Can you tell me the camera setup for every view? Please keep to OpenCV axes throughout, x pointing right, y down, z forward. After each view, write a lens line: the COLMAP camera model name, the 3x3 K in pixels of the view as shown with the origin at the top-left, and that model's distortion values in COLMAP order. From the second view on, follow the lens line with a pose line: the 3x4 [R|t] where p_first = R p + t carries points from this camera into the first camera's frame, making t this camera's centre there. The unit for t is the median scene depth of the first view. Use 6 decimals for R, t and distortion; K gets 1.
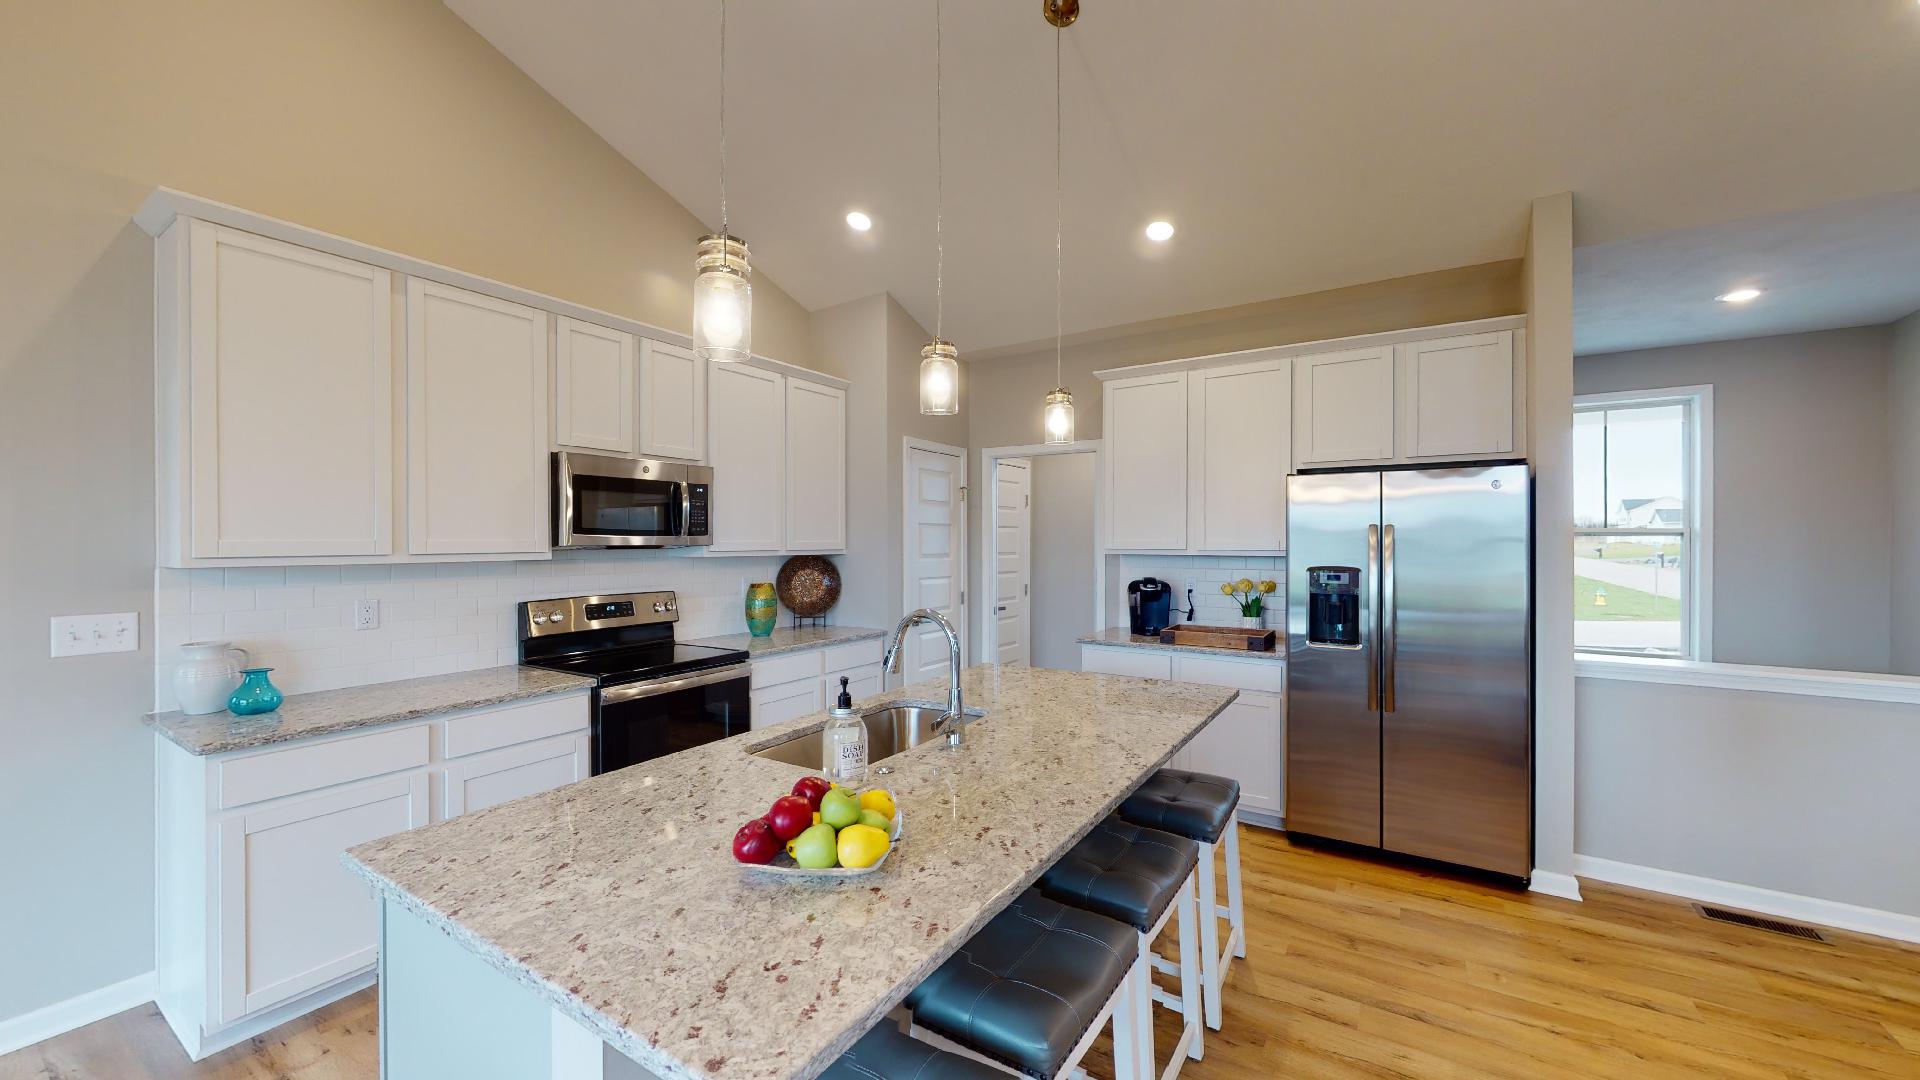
lens RADIAL K [[702.7, 0, 956.1], [0, 702.7, 545.6], [0, 0, 1]] dist [0.003135, -0.000469]
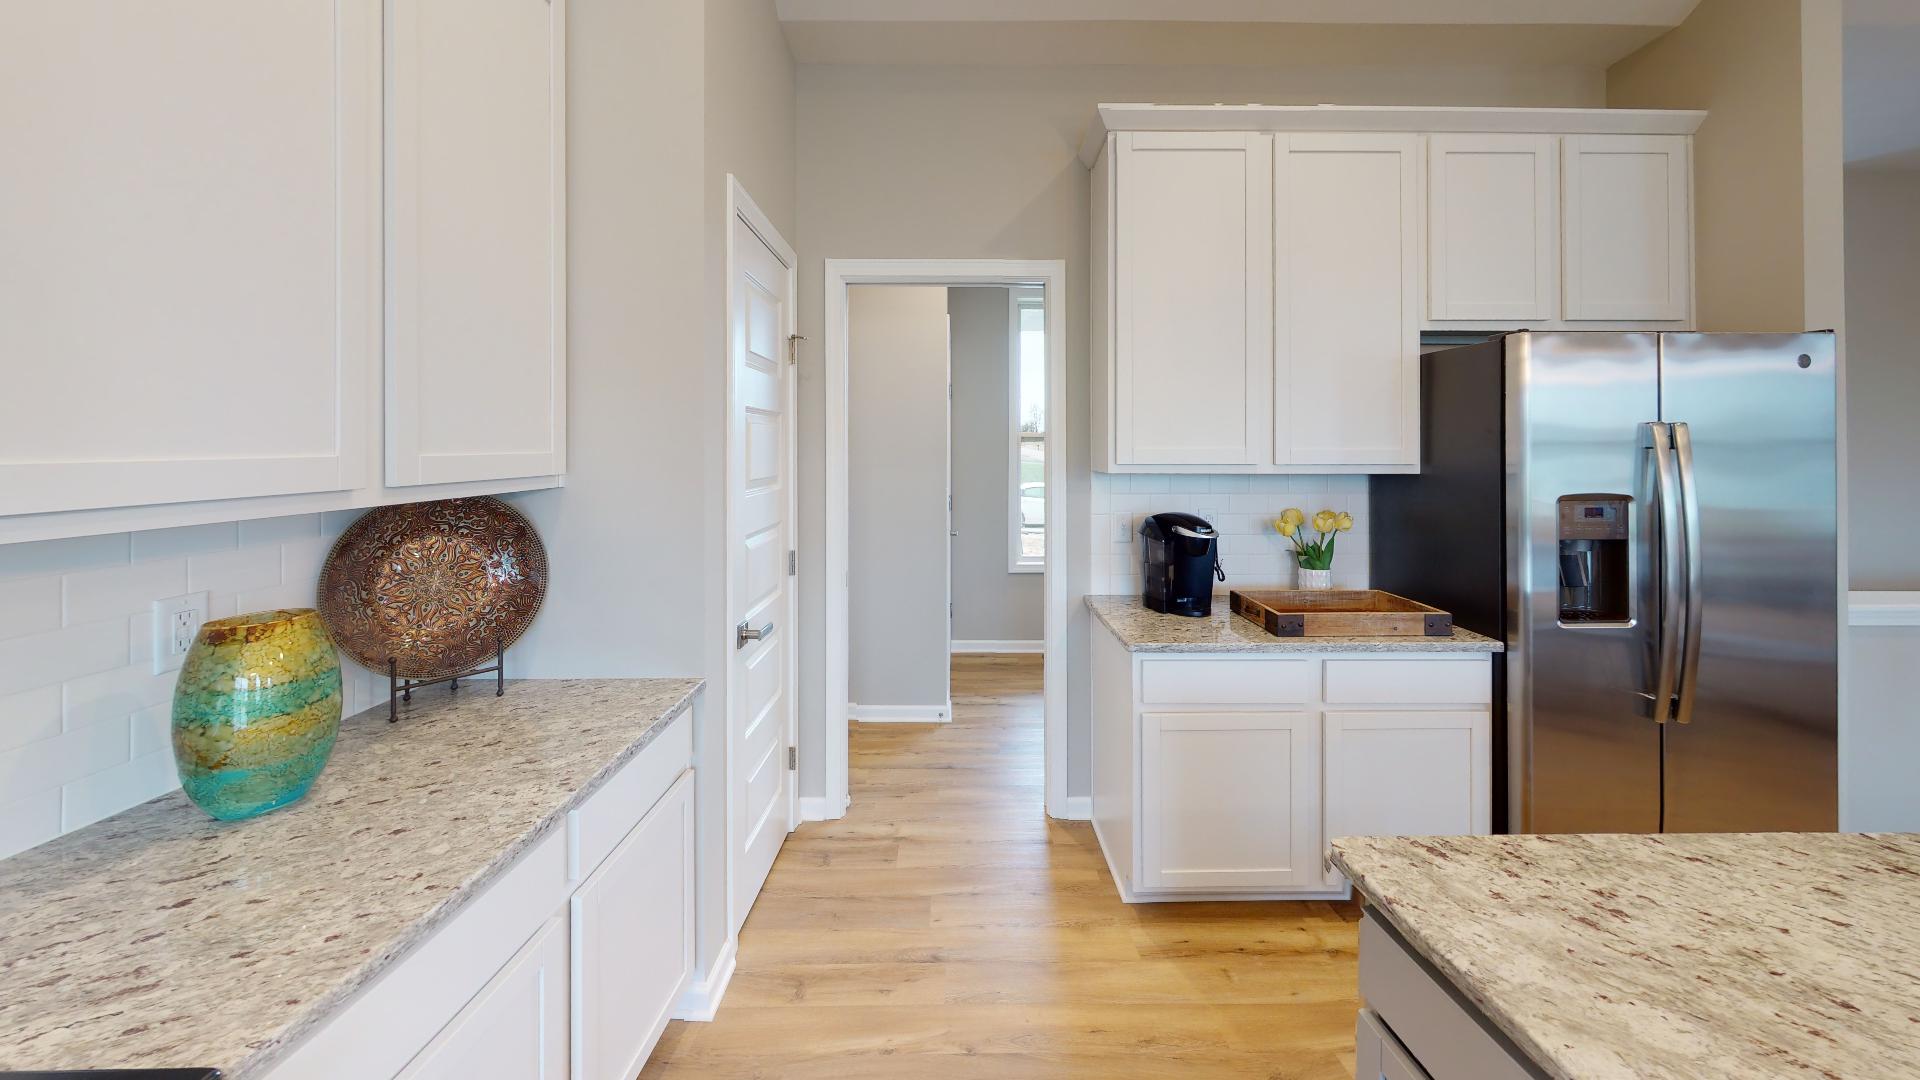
lens RADIAL K [[702.7, 0, 975.9], [0, 702.7, 582.9], [0, 0, 1]] dist [0.003135, -0.000469]
pose [[0.842553, -0.108892, 0.527492, -0.214484], [0.007056, 0.981498, 0.191343, -0.013448], [-0.538568, -0.157494, 0.827732, 0.730726]]
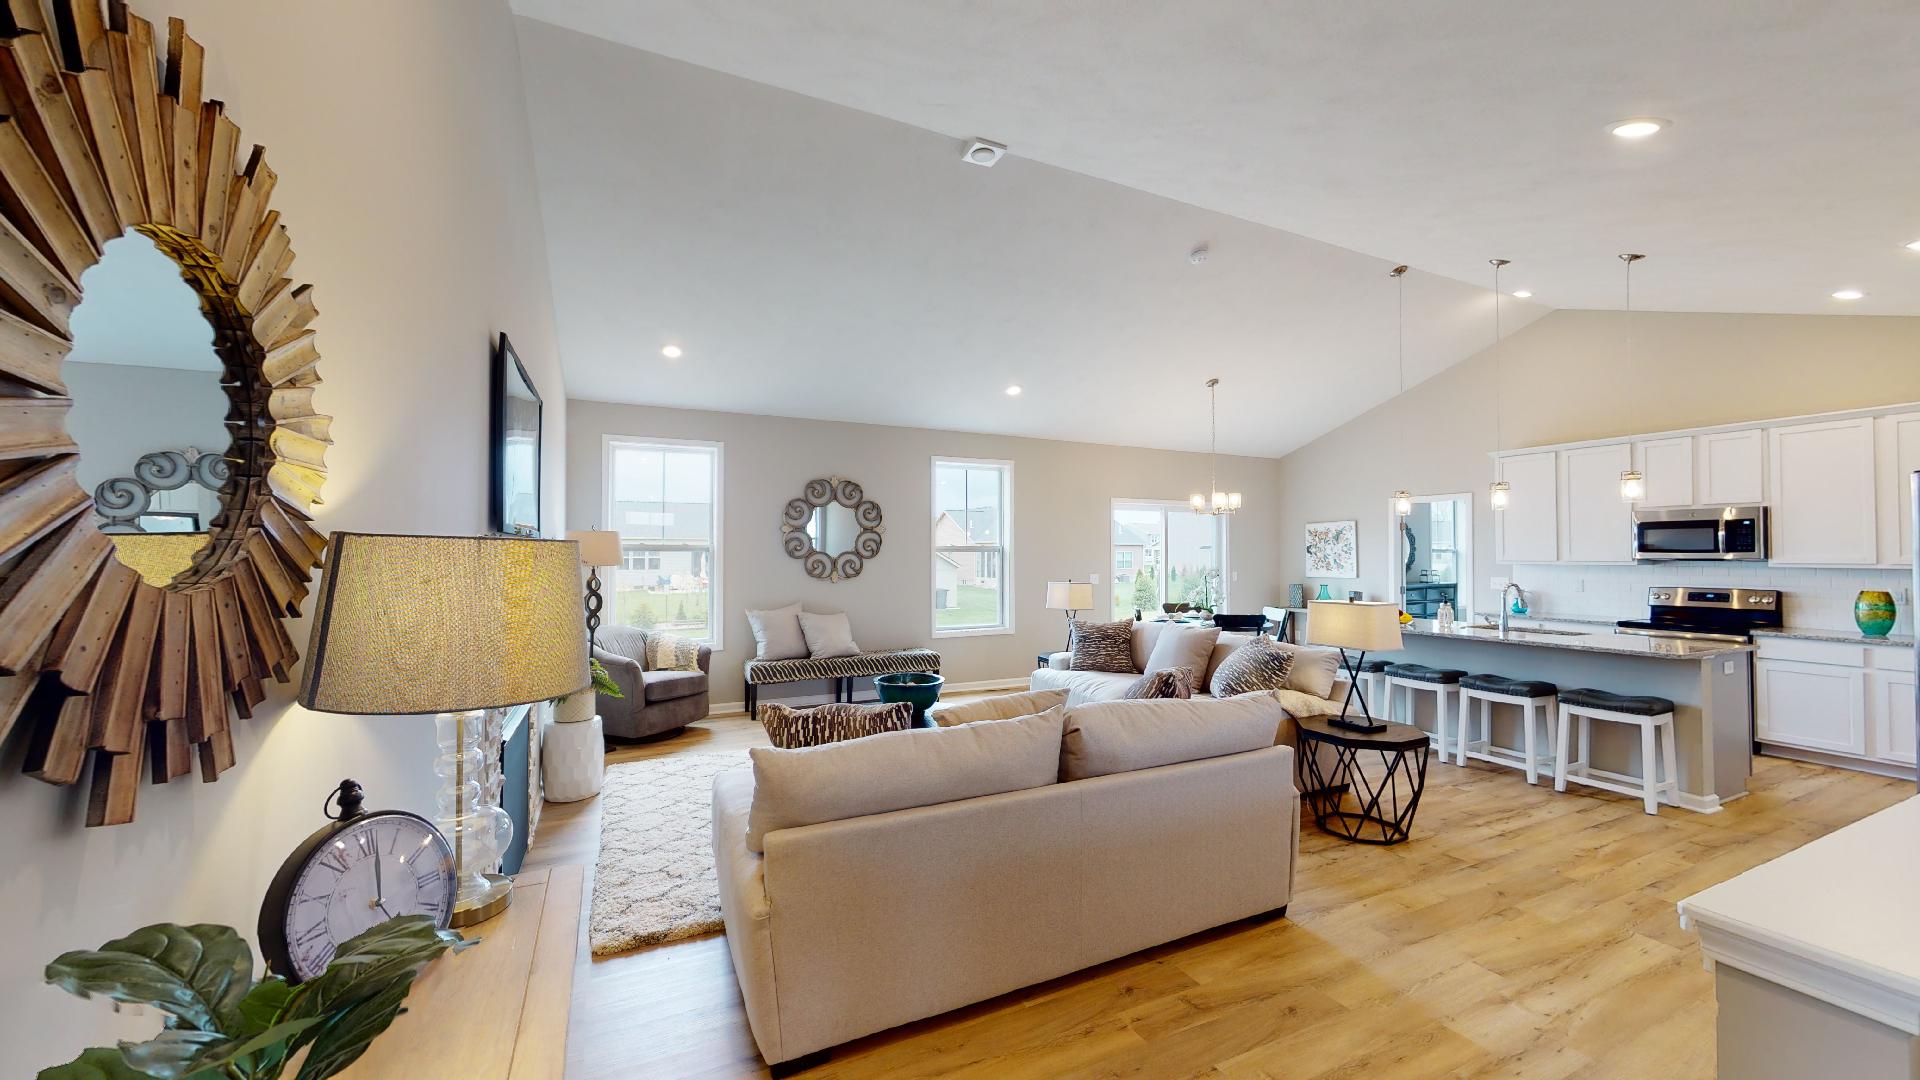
lens RADIAL K [[702.7, 0, 960.3], [0, 702.7, 540.9], [0, 0, 1]] dist [0.003135, -0.000469]
pose [[-0.523906, -0.016442, -0.851617, 1.866477], [-0.003399, 0.999846, -0.017213, -0.007761], [0.851769, -0.006124, -0.523882, 0.355926]]
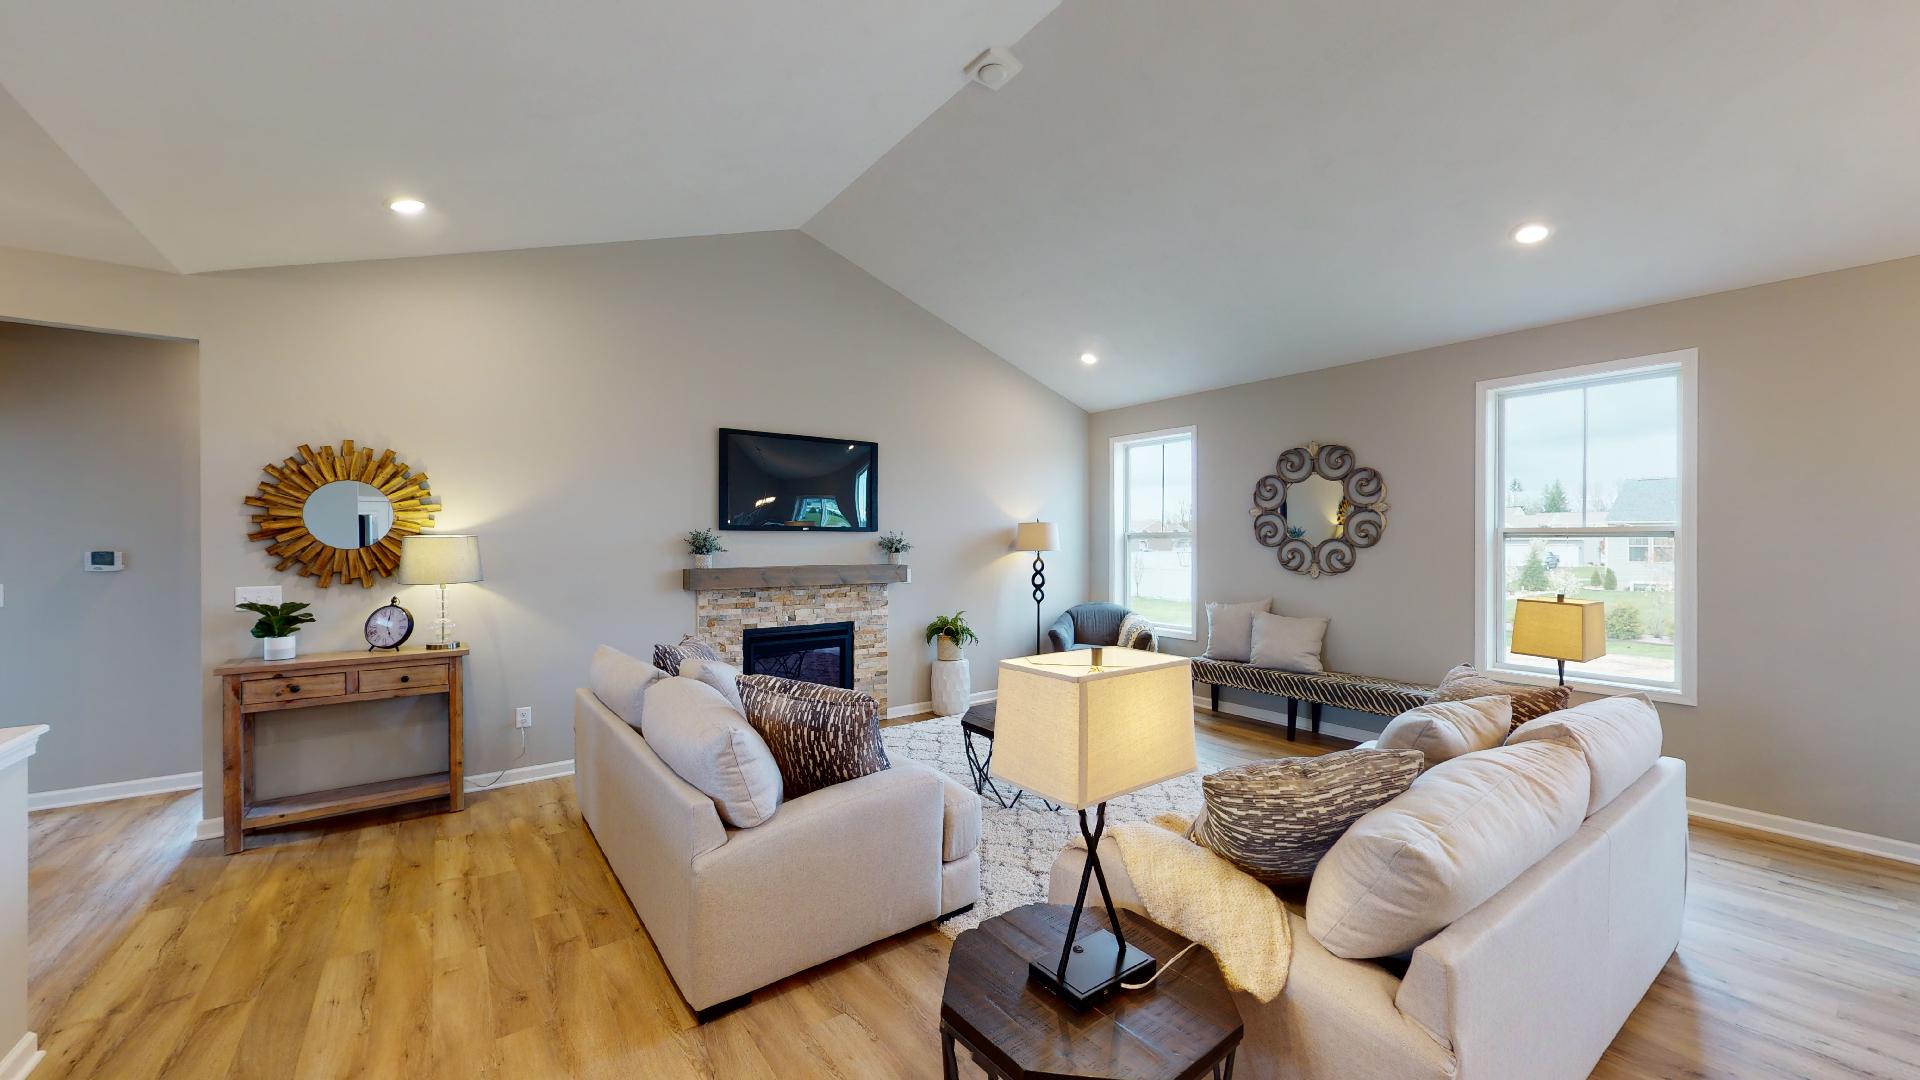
lens RADIAL K [[702.7, 0, 958.7], [0, 702.7, 541.4], [0, 0, 1]] dist [0.003135, -0.000469]
pose [[-0.936724, -0.001897, 0.350064, 0.529123], [-0.000943, 0.999995, 0.002895, -0.007911], [-0.350067, 0.002381, -0.936721, 0.741477]]
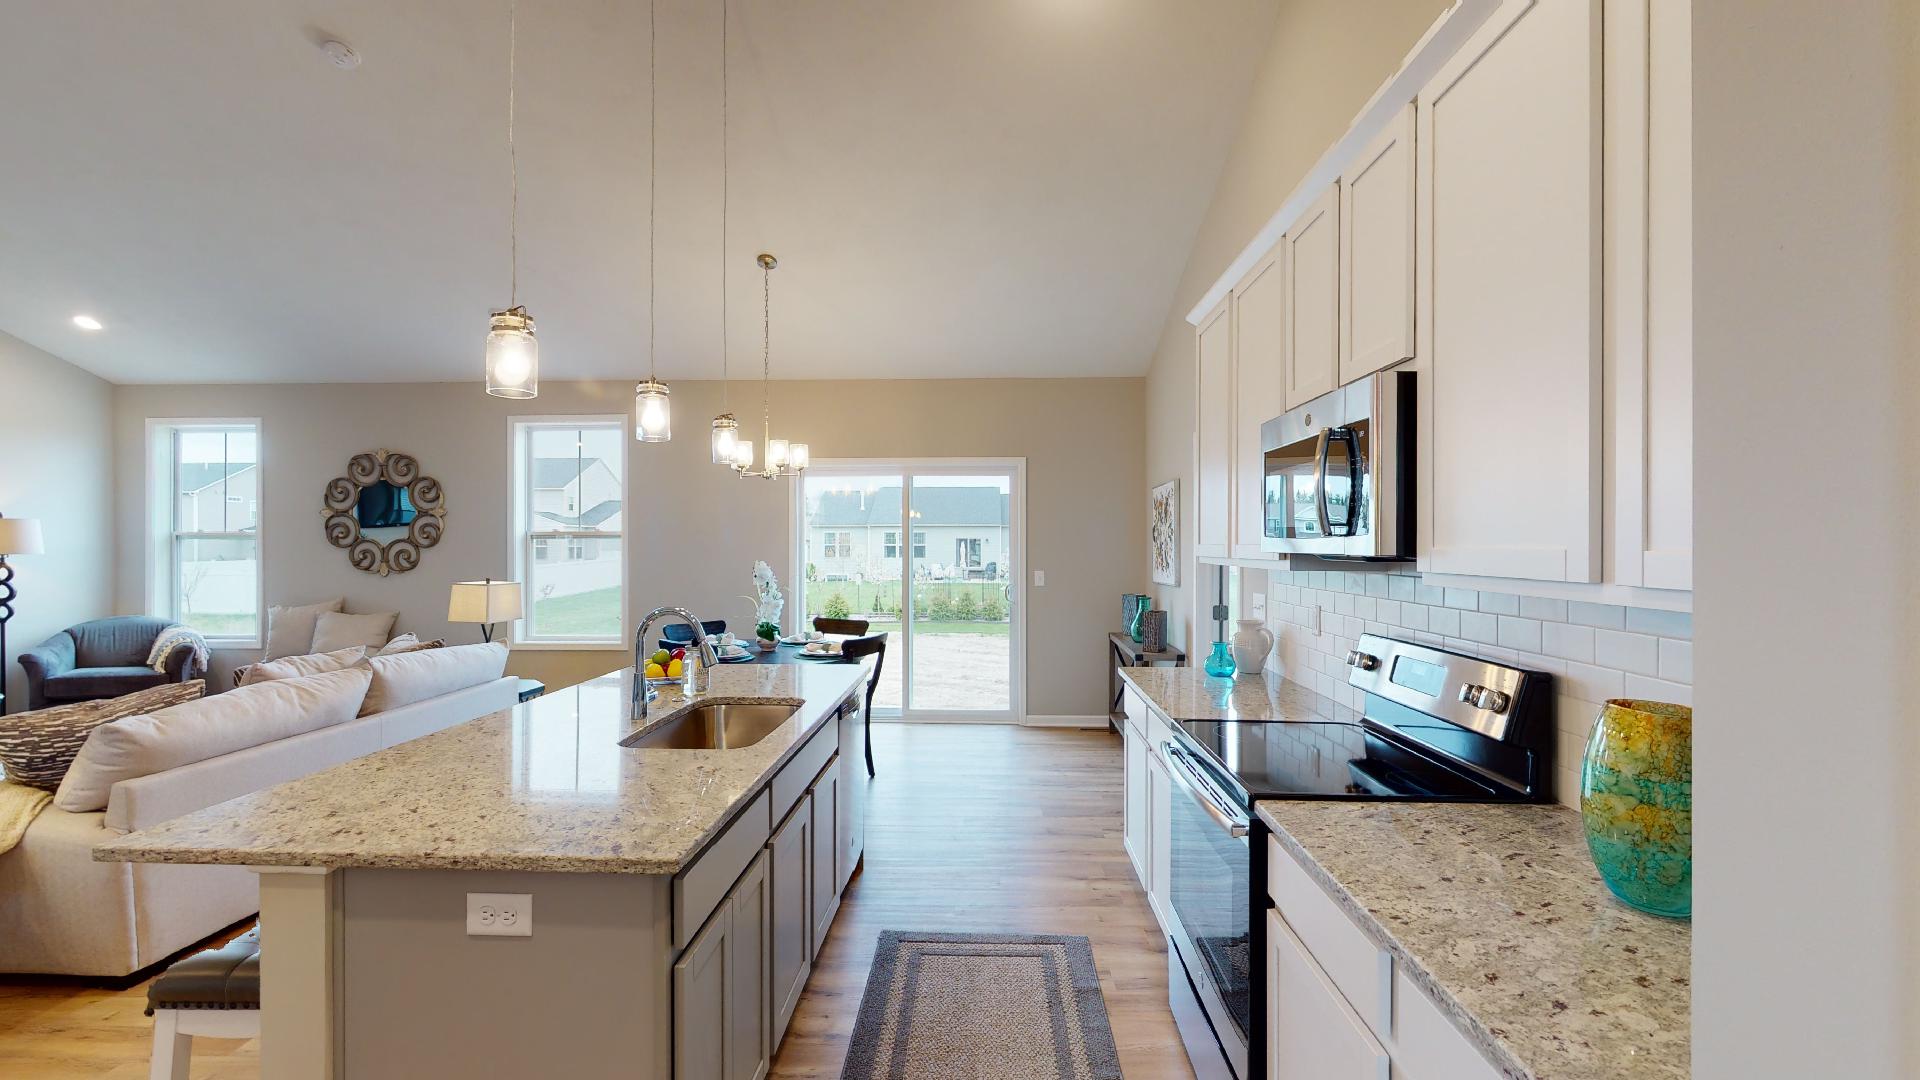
lens RADIAL K [[798.9, 0, 956.3], [0, 798.9, 544.6], [0, 0, 1]] dist [-0.000026, 0.001245]
pose [[-0.861844, 0.001514, -0.507171, 0.123138], [-0.001402, 0.999985, 0.005368, -0.010396], [0.507171, 0.005337, -0.861829, 1.335881]]
